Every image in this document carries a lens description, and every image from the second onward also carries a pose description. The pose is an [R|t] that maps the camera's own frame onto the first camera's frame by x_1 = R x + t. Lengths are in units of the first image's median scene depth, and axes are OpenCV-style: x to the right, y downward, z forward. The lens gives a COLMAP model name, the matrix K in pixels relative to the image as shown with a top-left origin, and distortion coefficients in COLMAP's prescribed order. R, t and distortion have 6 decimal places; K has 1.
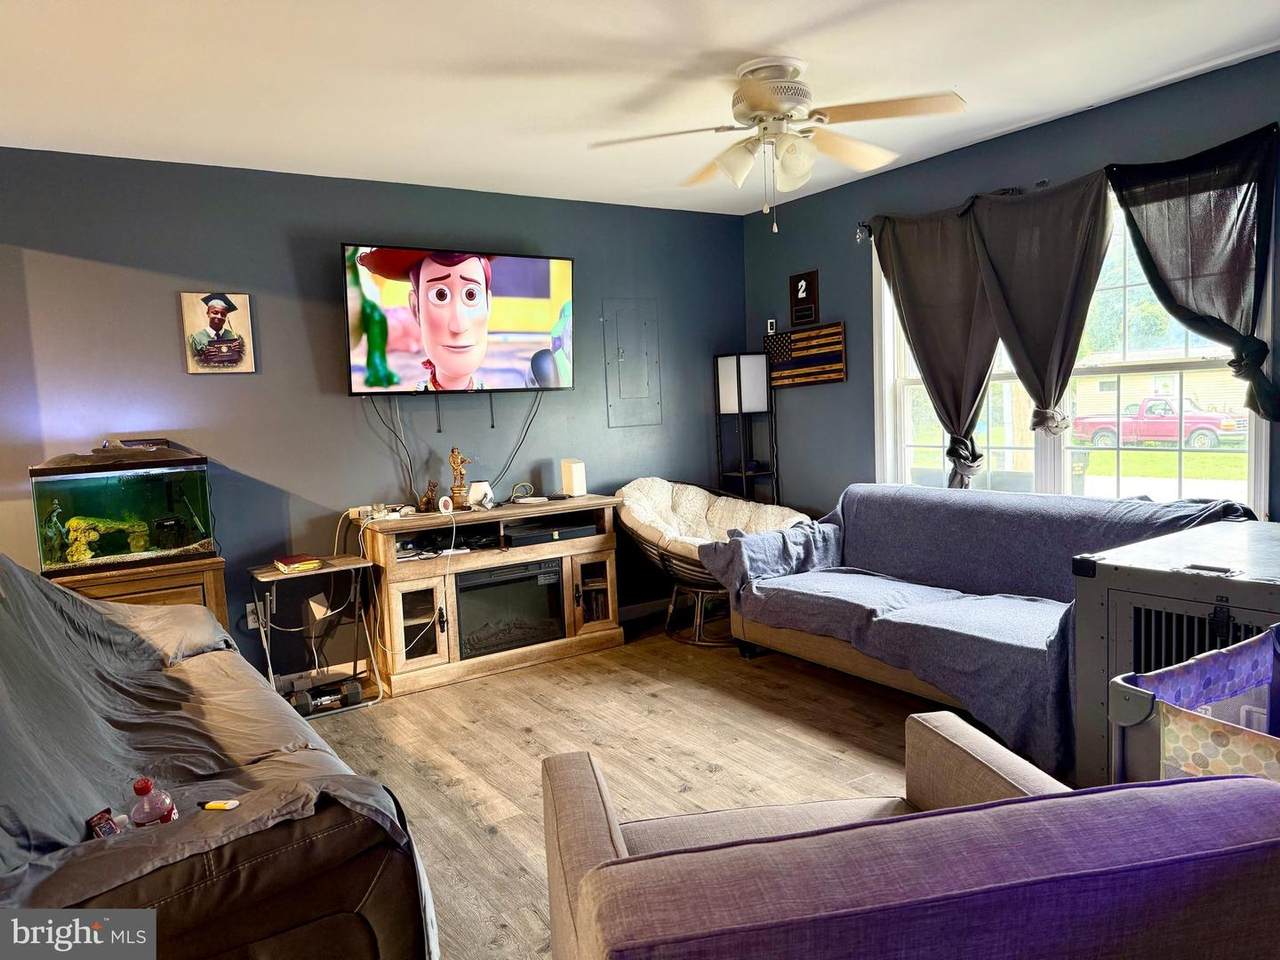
lens RADIAL K [[899.6, 0, 640.0], [0, 899.6, 480.0], [0, 0, 1]] dist [0.142414, -0.185923]
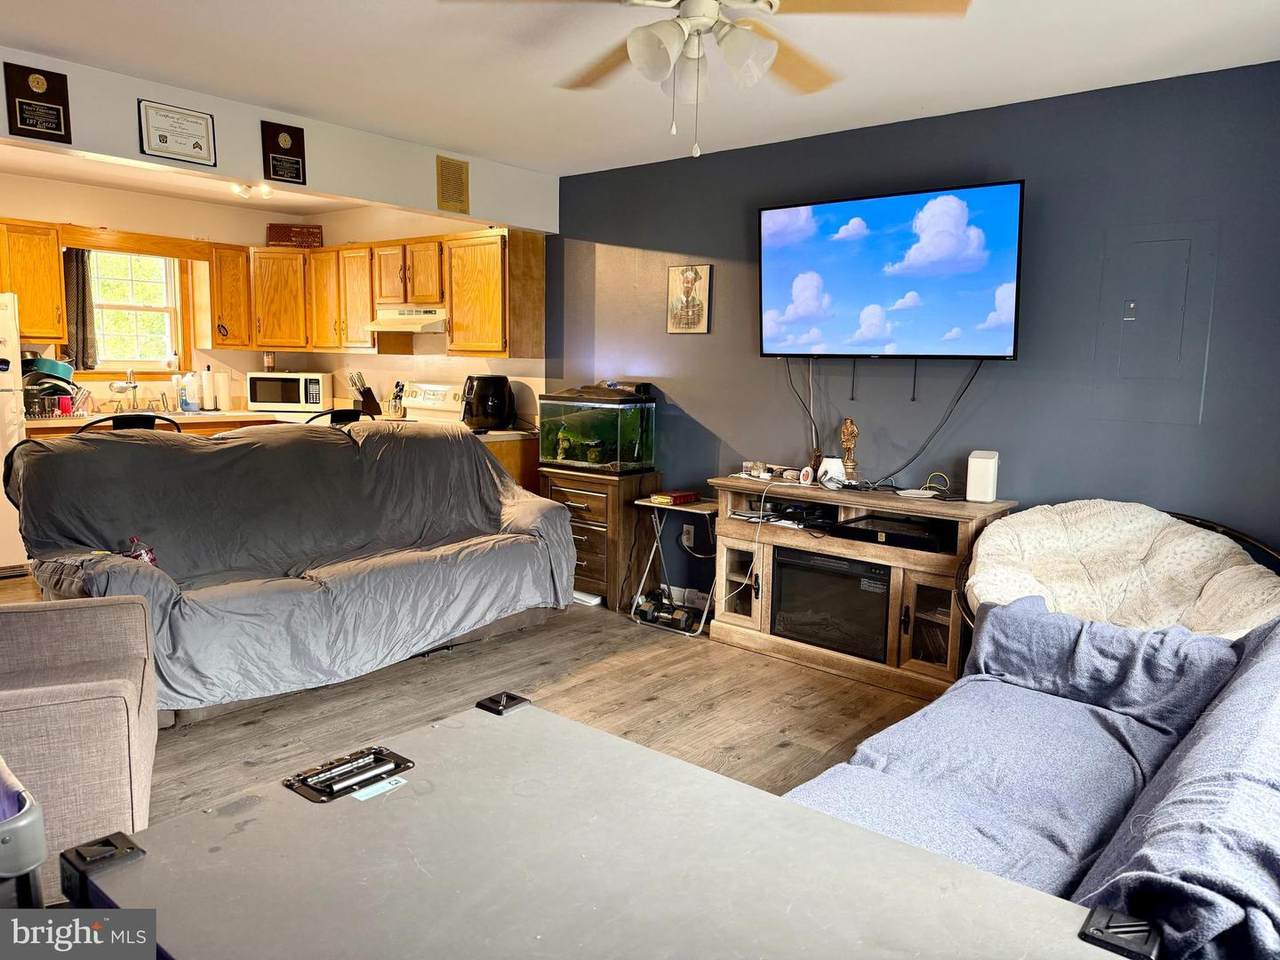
lens RADIAL K [[899.6, 0, 640.0], [0, 899.6, 480.0], [0, 0, 1]] dist [0.142414, -0.185923]
pose [[0.261489, 0.178000, -0.948652, 0.691045], [-0.116916, 0.981452, 0.151927, -0.099071], [0.958099, 0.071186, 0.277450, 0.620227]]
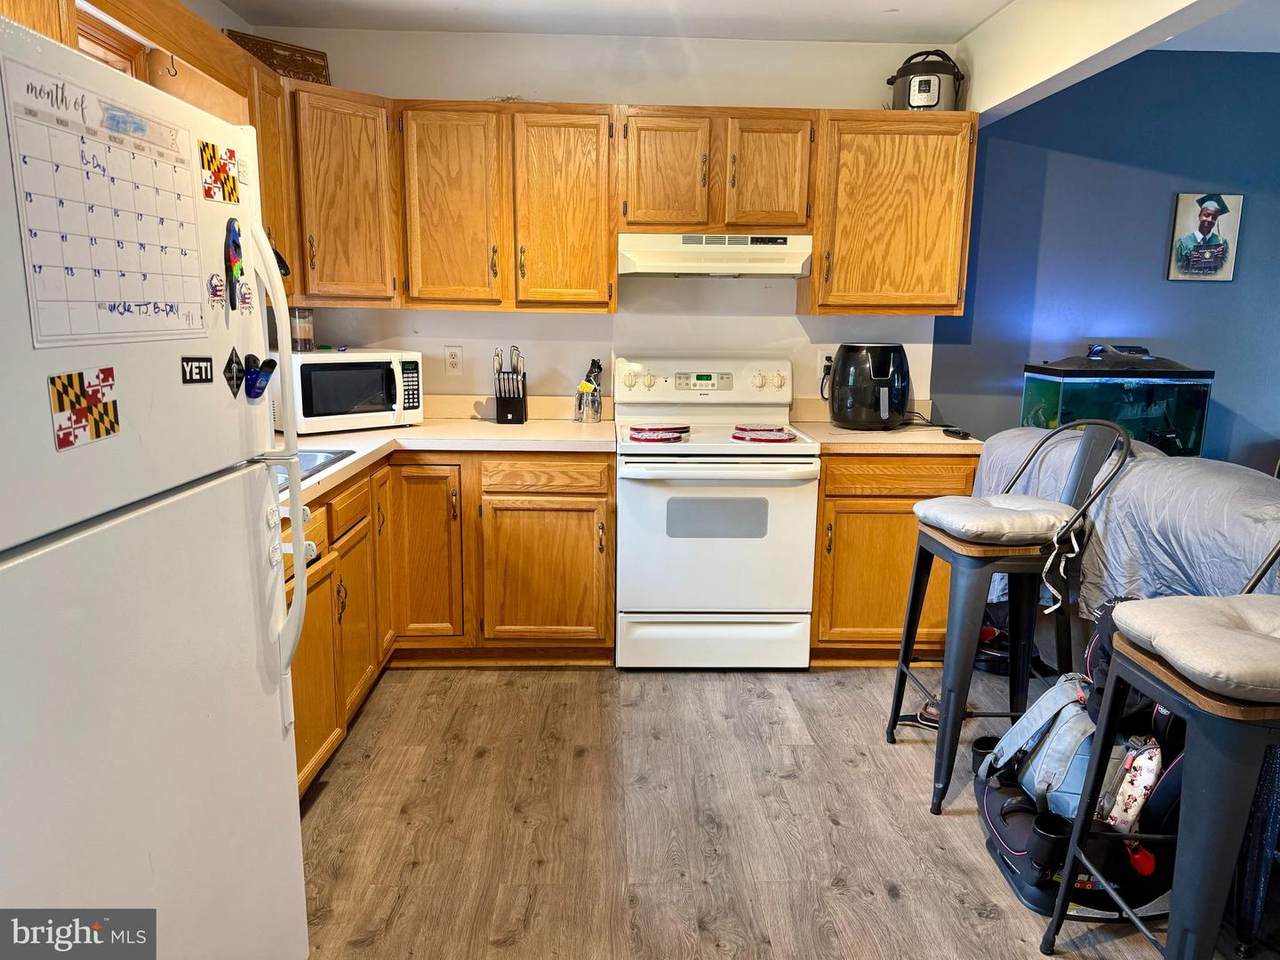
lens RADIAL K [[899.6, 0, 640.0], [0, 899.6, 480.0], [0, 0, 1]] dist [0.142414, -0.185923]
pose [[0.844479, 0.152719, -0.513354, -0.420181], [-0.098945, 0.986472, 0.130701, 0.017658], [0.526370, -0.059581, 0.848165, -0.111796]]
